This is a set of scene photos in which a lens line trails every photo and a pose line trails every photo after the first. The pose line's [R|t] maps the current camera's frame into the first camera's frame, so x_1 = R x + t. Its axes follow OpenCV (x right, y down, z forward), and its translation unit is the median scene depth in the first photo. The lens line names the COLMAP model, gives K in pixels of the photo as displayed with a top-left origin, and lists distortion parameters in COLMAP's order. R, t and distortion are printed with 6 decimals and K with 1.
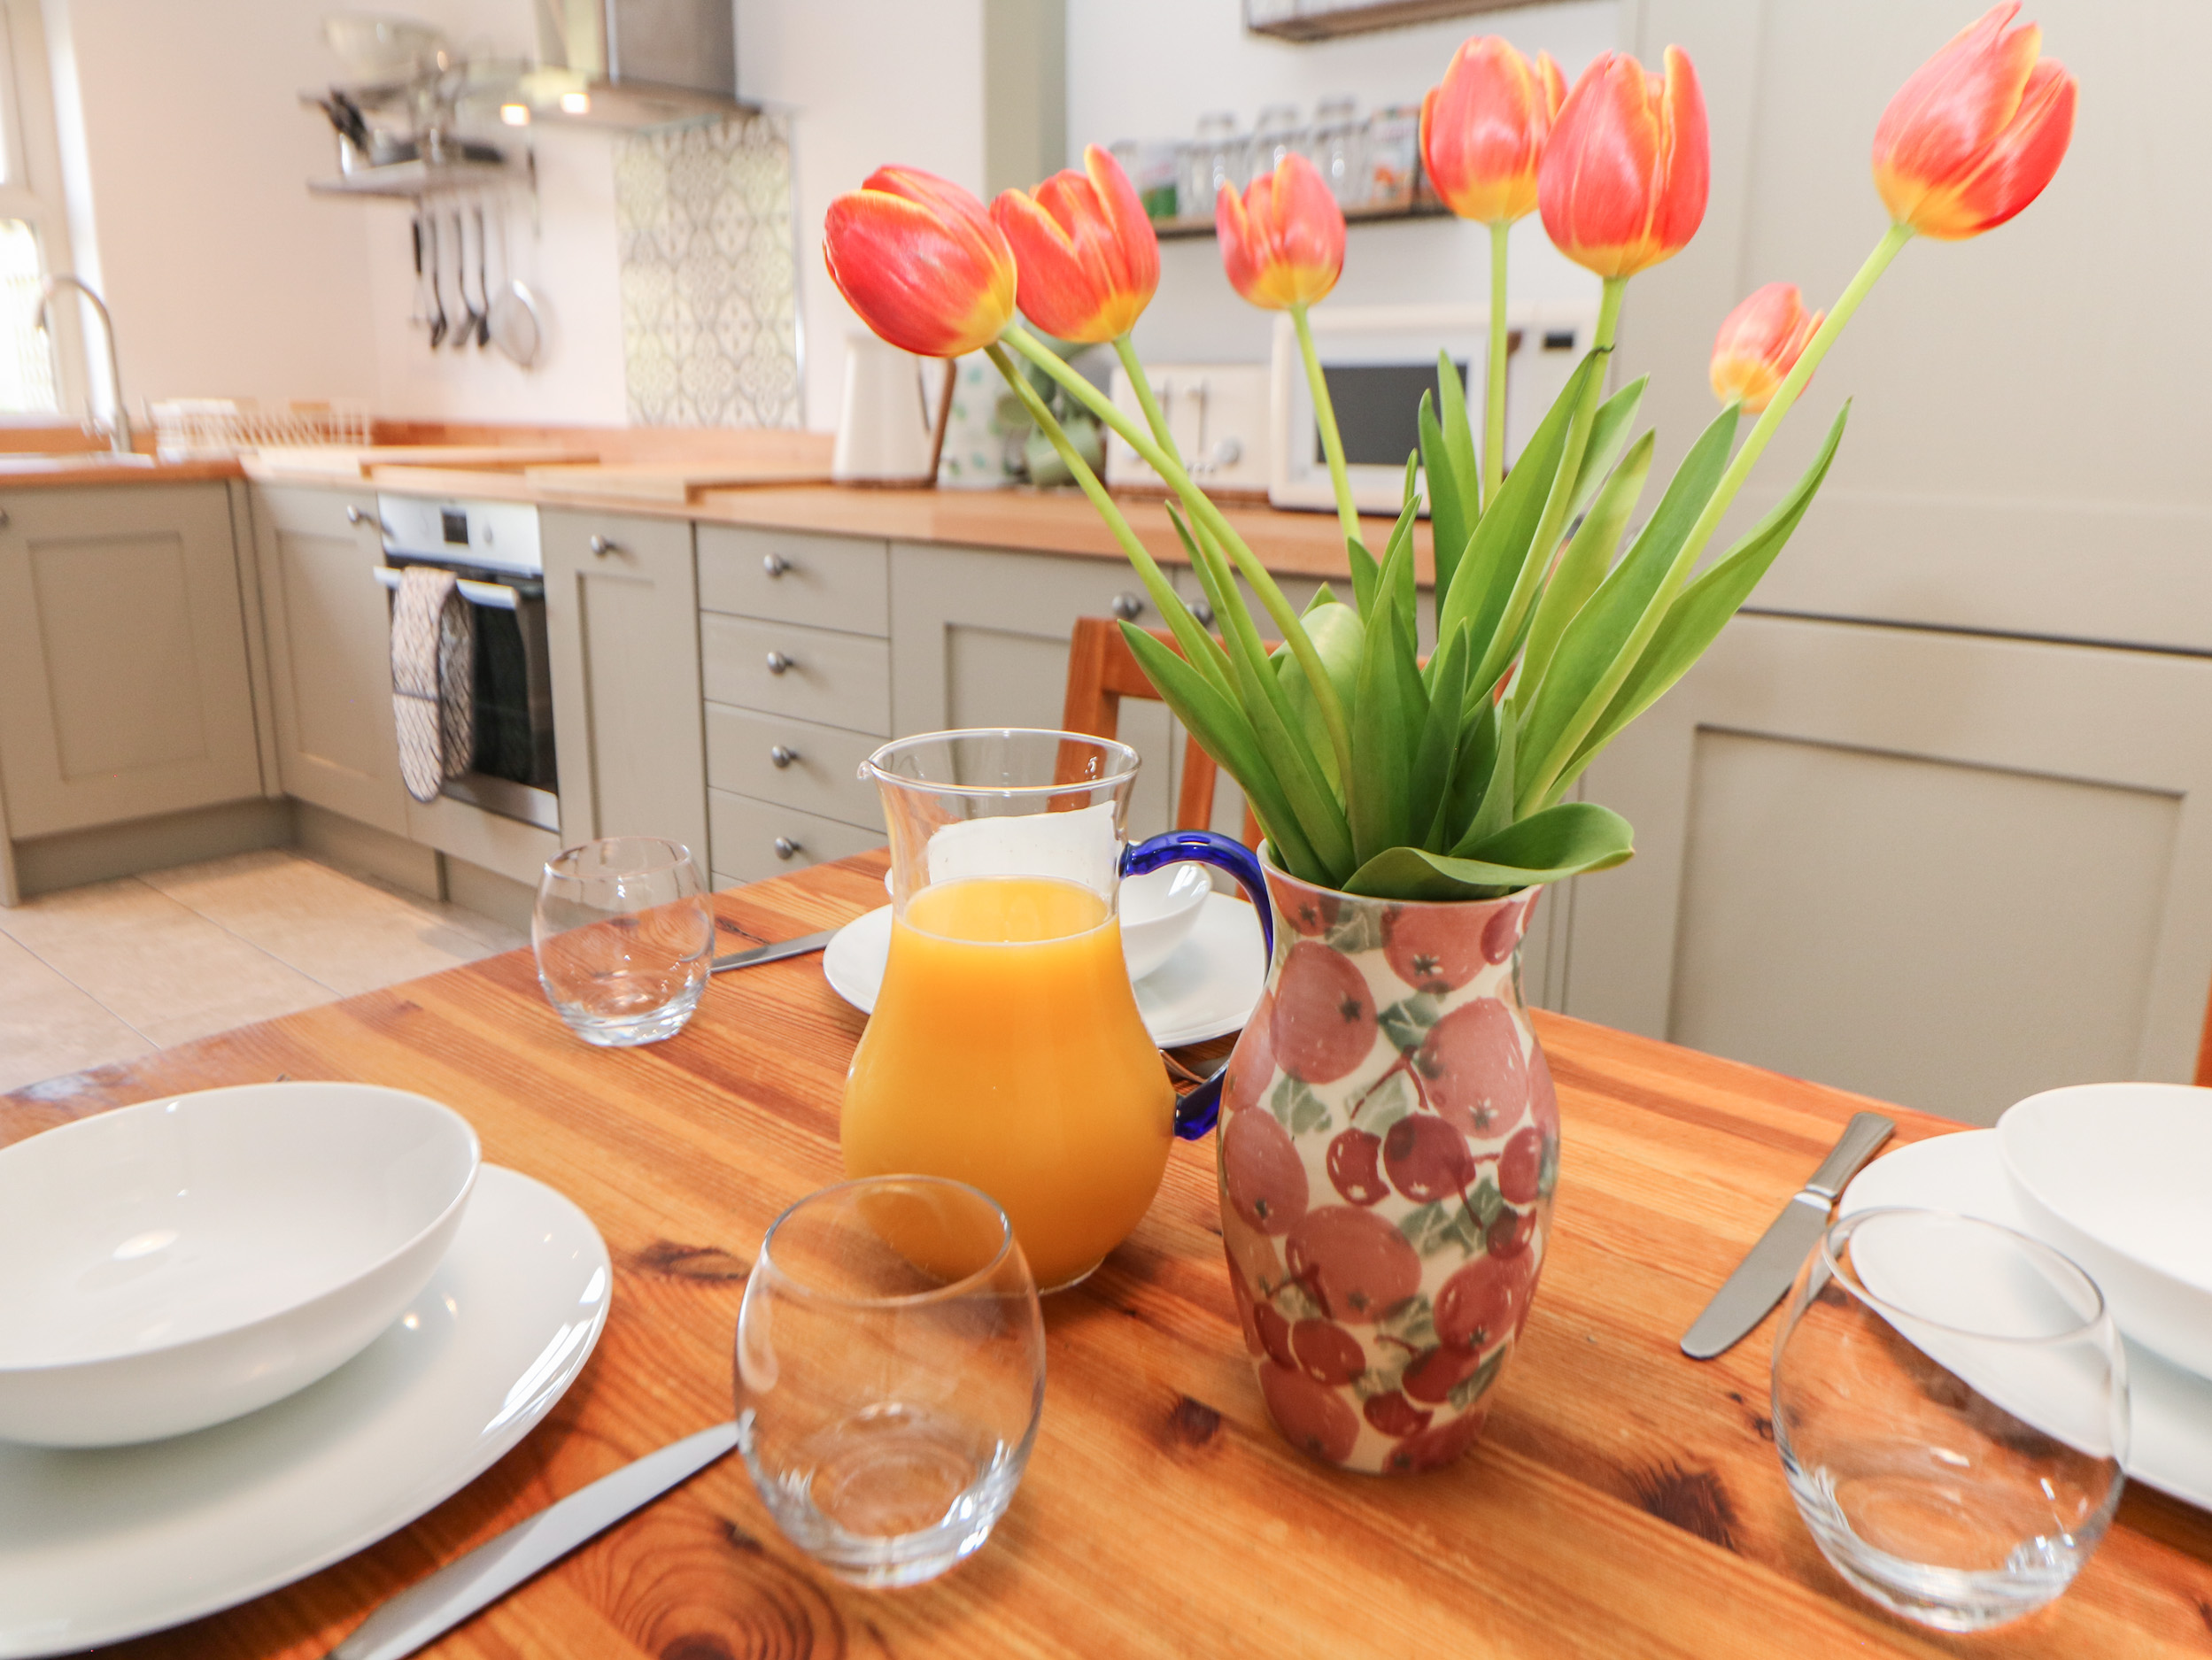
lens RADIAL K [[1534.3, 0, 1112.8], [0, 1534.3, 743.9], [0, 0, 1]] dist [0.000426, -0.002840]
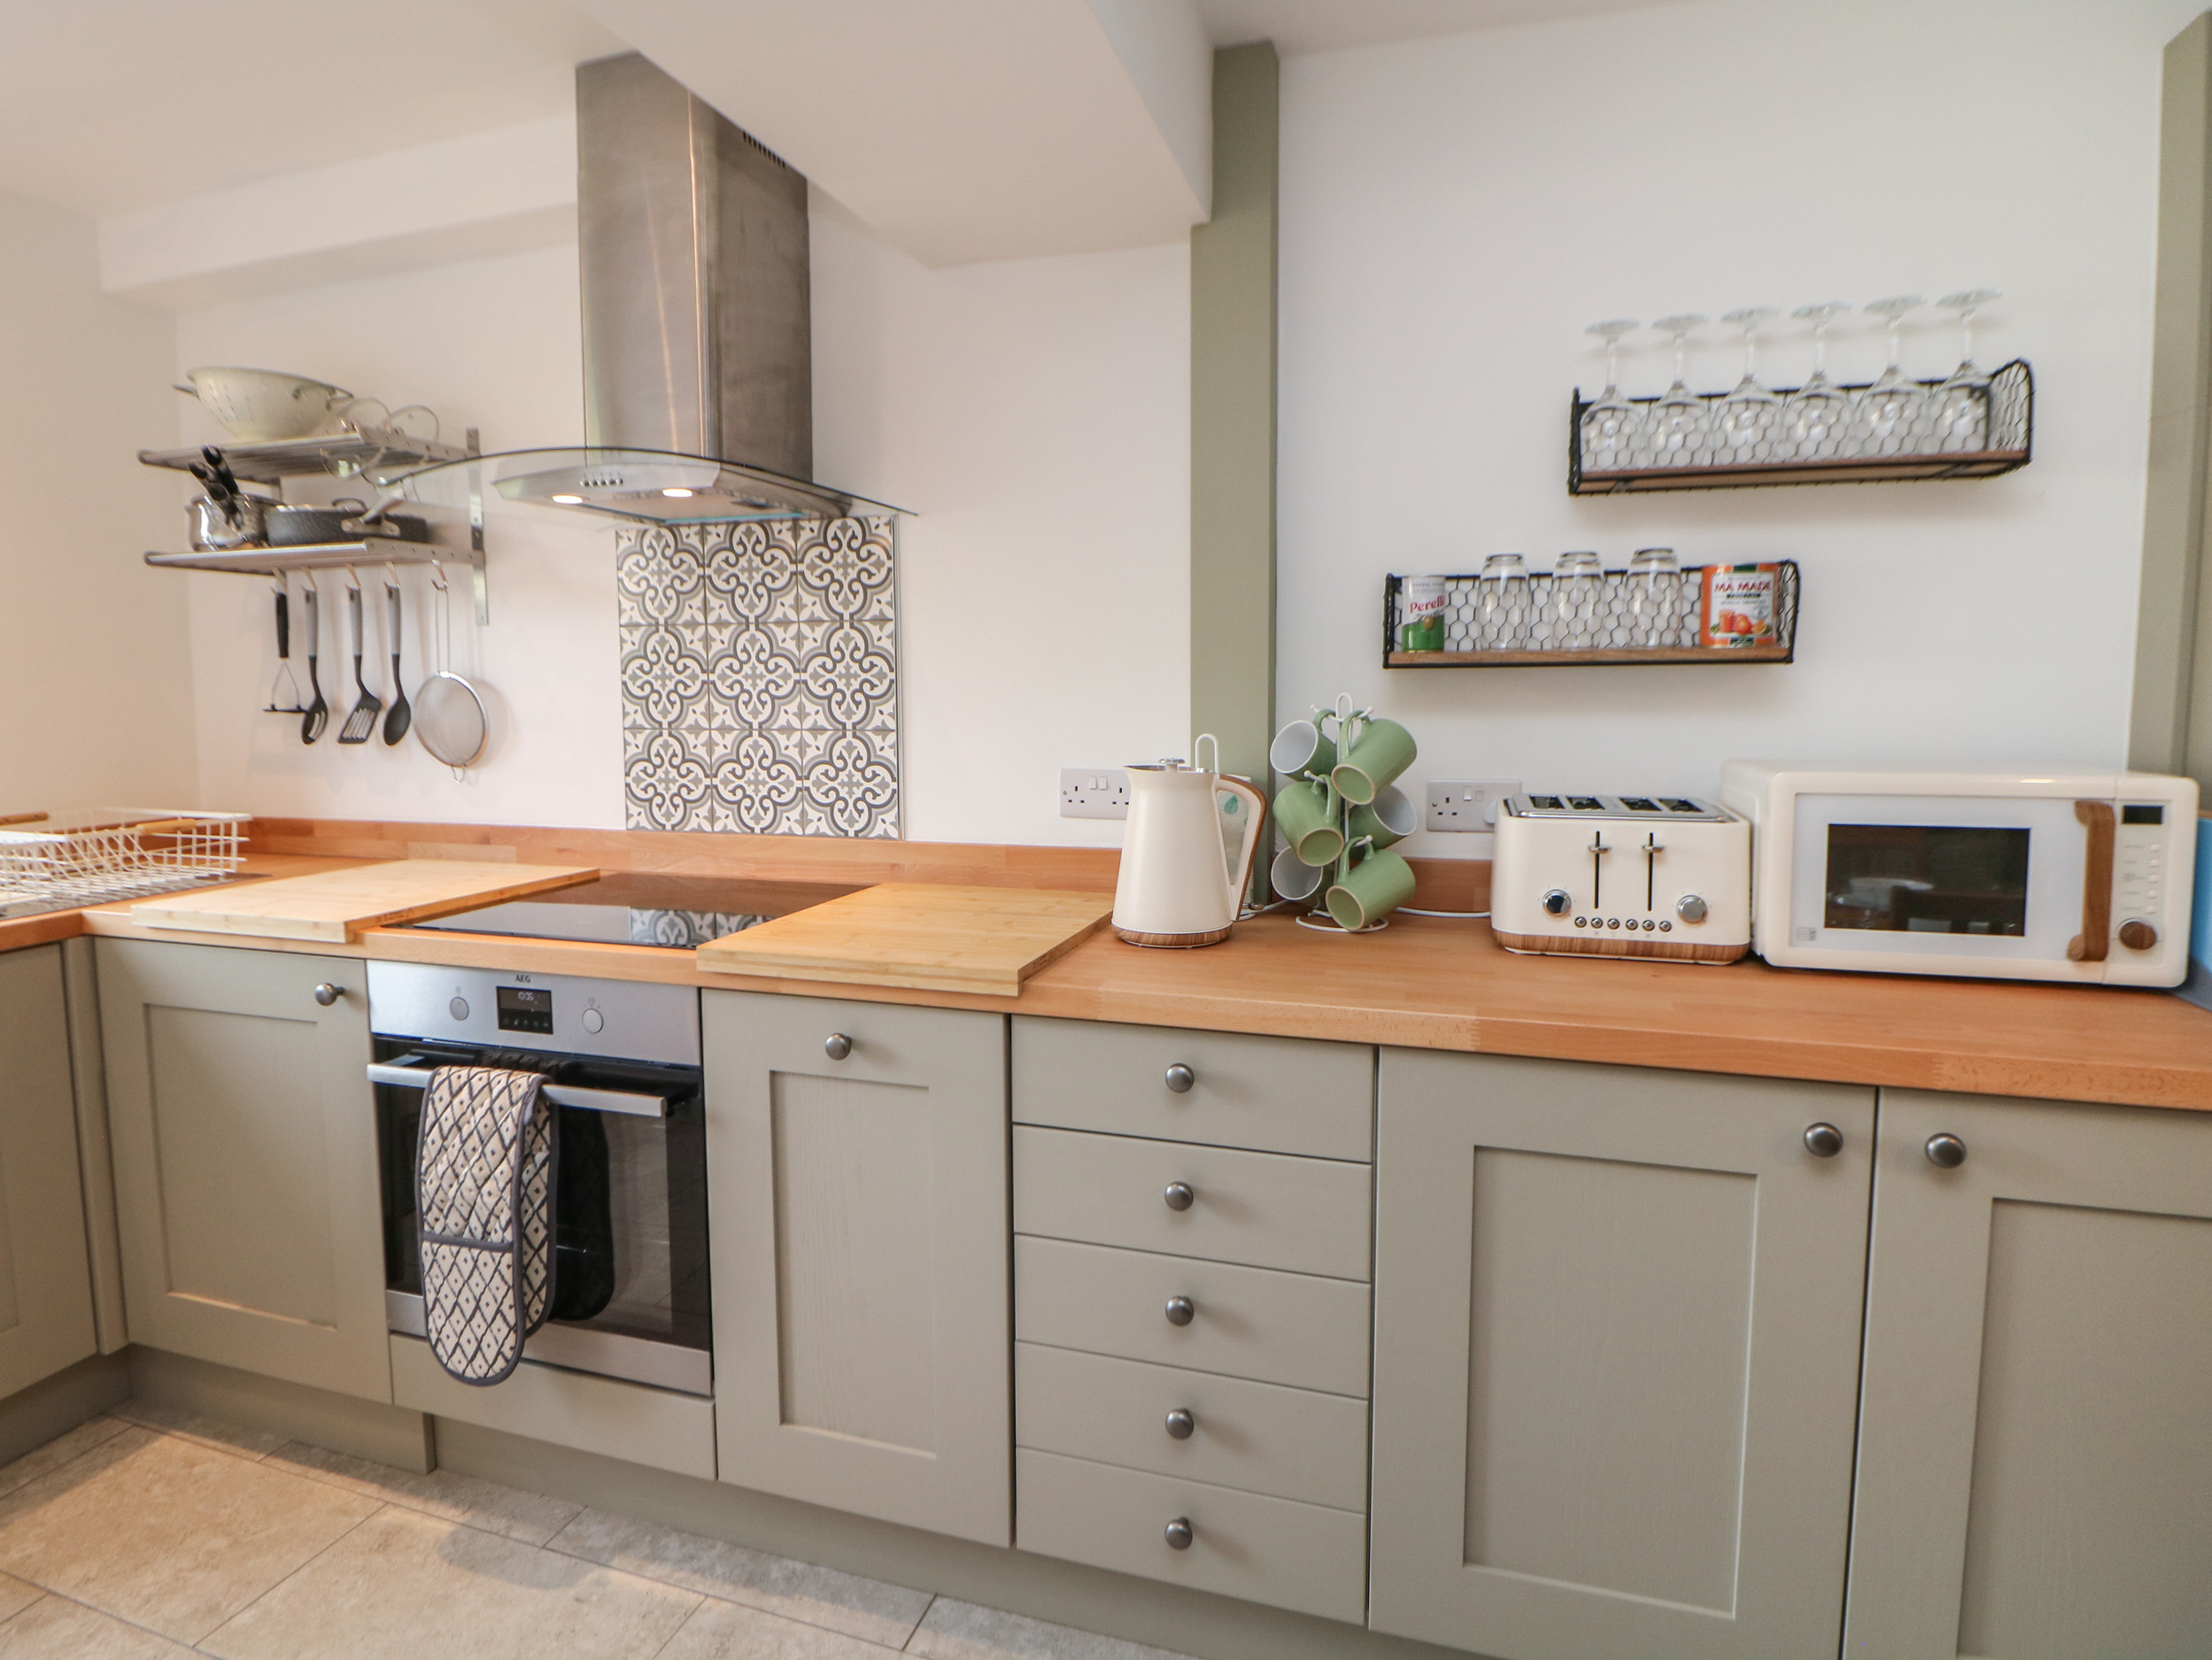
lens RADIAL K [[1137.5, 0, 1113.9], [0, 1137.5, 768.4], [0, 0, 1]] dist [0.001453, -0.012168]
pose [[0.920735, -0.043467, 0.387761, -0.348498], [0.099218, 0.987192, -0.124931, -0.149553], [-0.377364, 0.153501, 0.913255, 0.320728]]
